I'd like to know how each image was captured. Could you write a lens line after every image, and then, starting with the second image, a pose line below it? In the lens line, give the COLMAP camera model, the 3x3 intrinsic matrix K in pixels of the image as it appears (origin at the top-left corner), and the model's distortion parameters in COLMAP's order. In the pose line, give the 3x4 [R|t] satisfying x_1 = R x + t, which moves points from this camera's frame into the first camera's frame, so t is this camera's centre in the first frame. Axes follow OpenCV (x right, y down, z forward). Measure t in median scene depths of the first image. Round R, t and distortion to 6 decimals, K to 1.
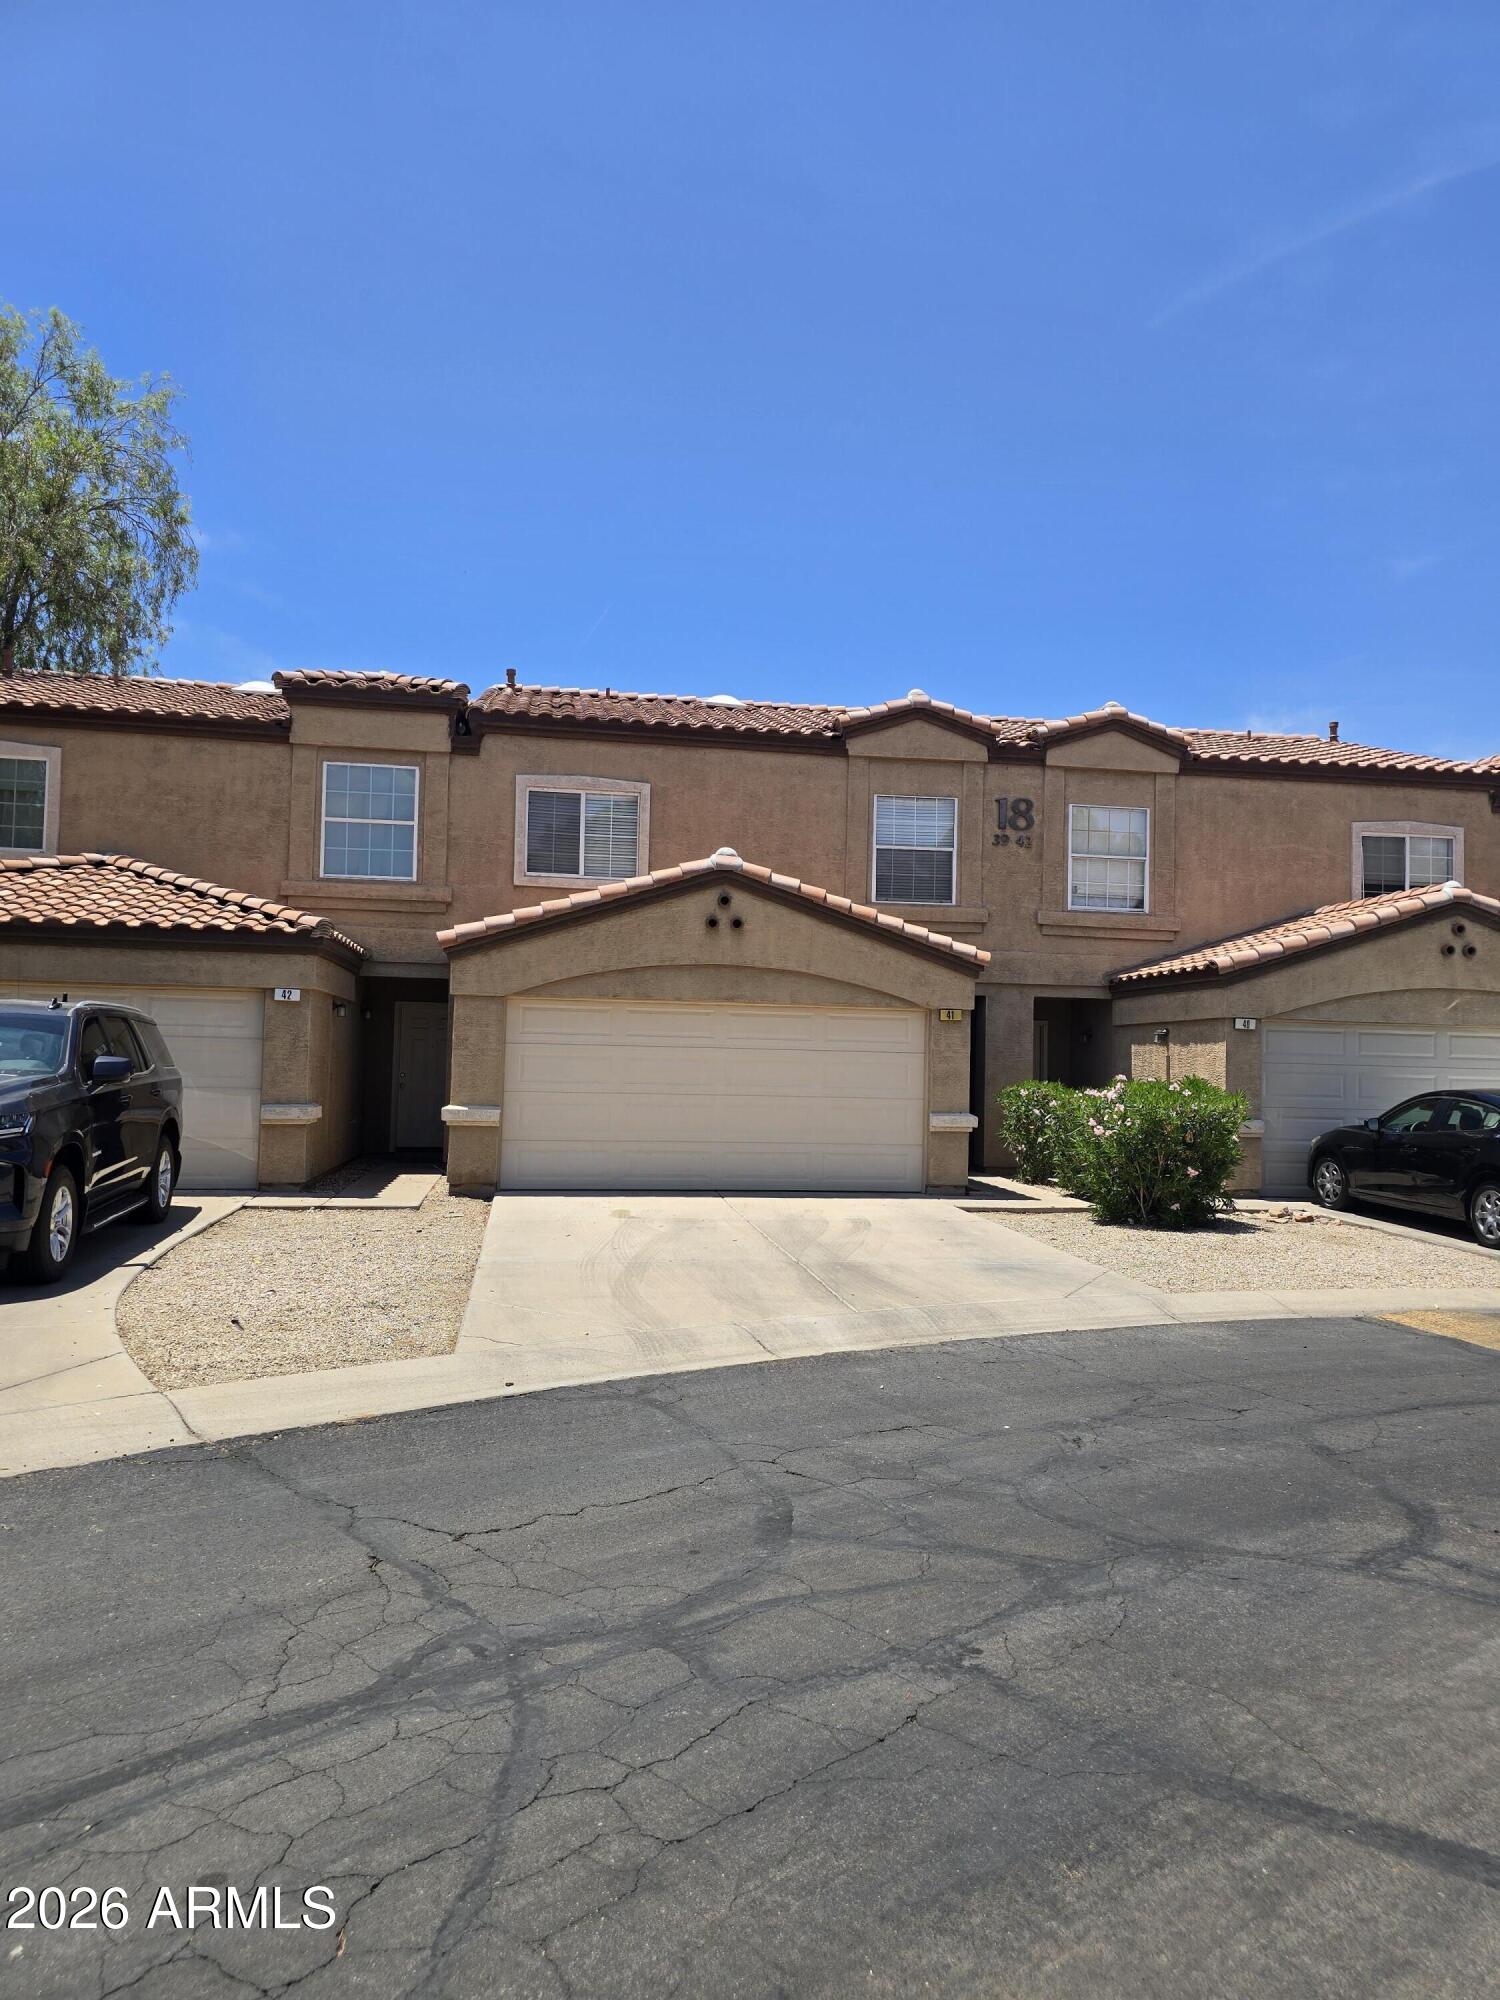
lens RADIAL K [[1333.7, 0, 758.9], [0, 1333.7, 1006.8], [0, 0, 1]] dist [0.057664, -0.084037]
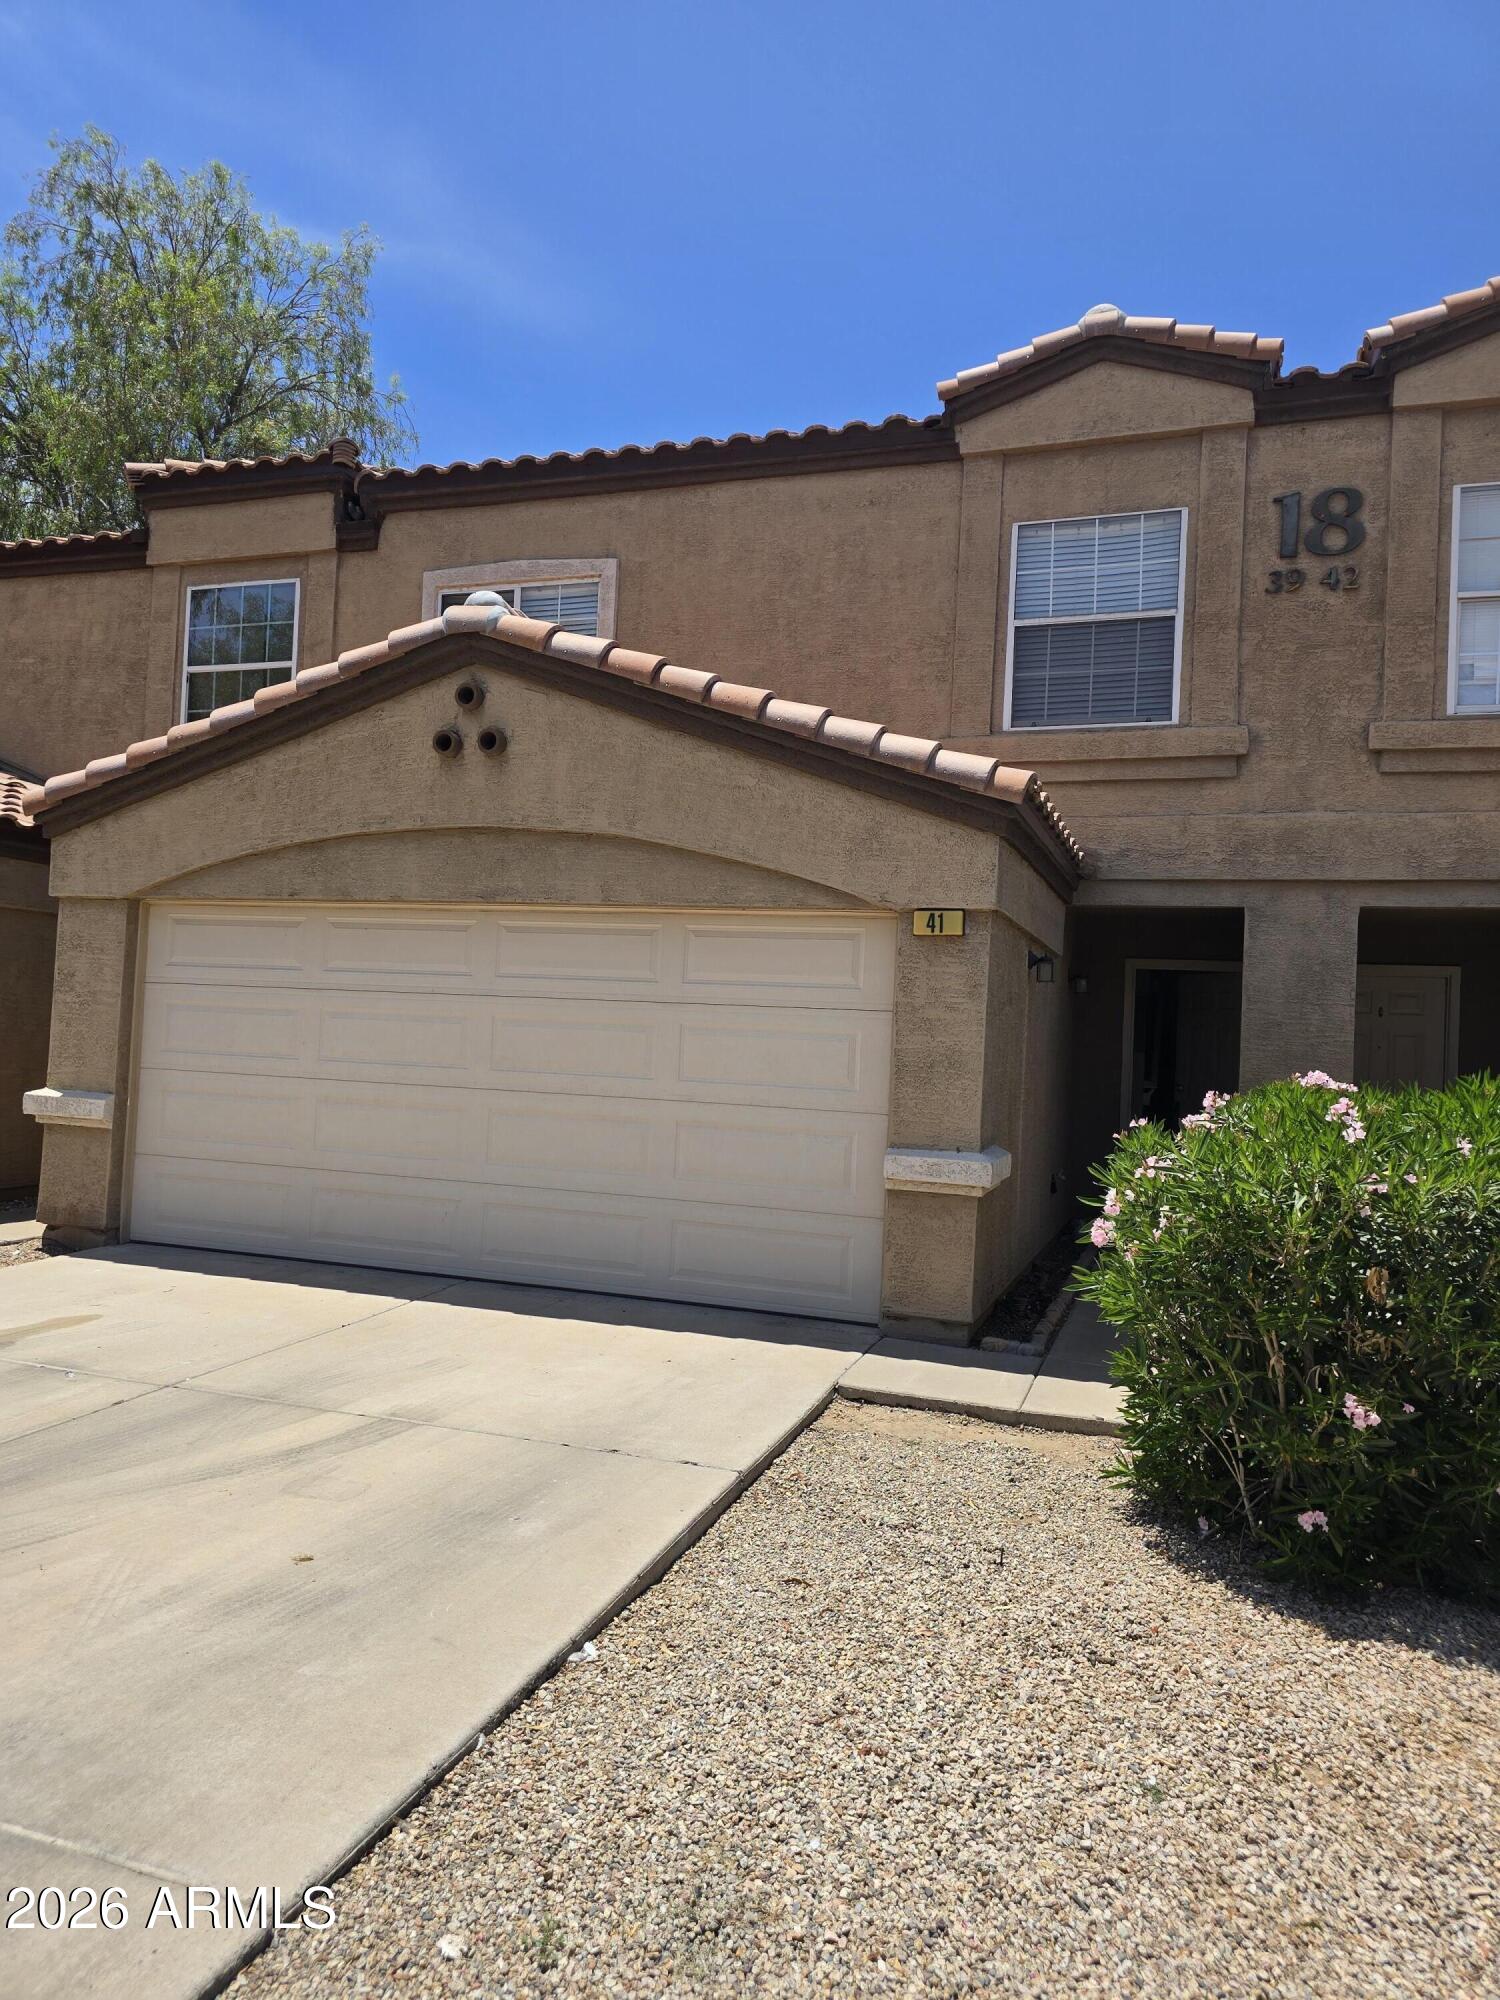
lens RADIAL K [[1333.7, 0, 758.9], [0, 1333.7, 1006.8], [0, 0, 1]] dist [0.057664, -0.084037]
pose [[0.882640, 0.007396, -0.469991, 0.257597], [-0.005136, 0.999968, 0.006091, 0.027150], [0.470021, -0.002962, 0.882650, 0.516616]]
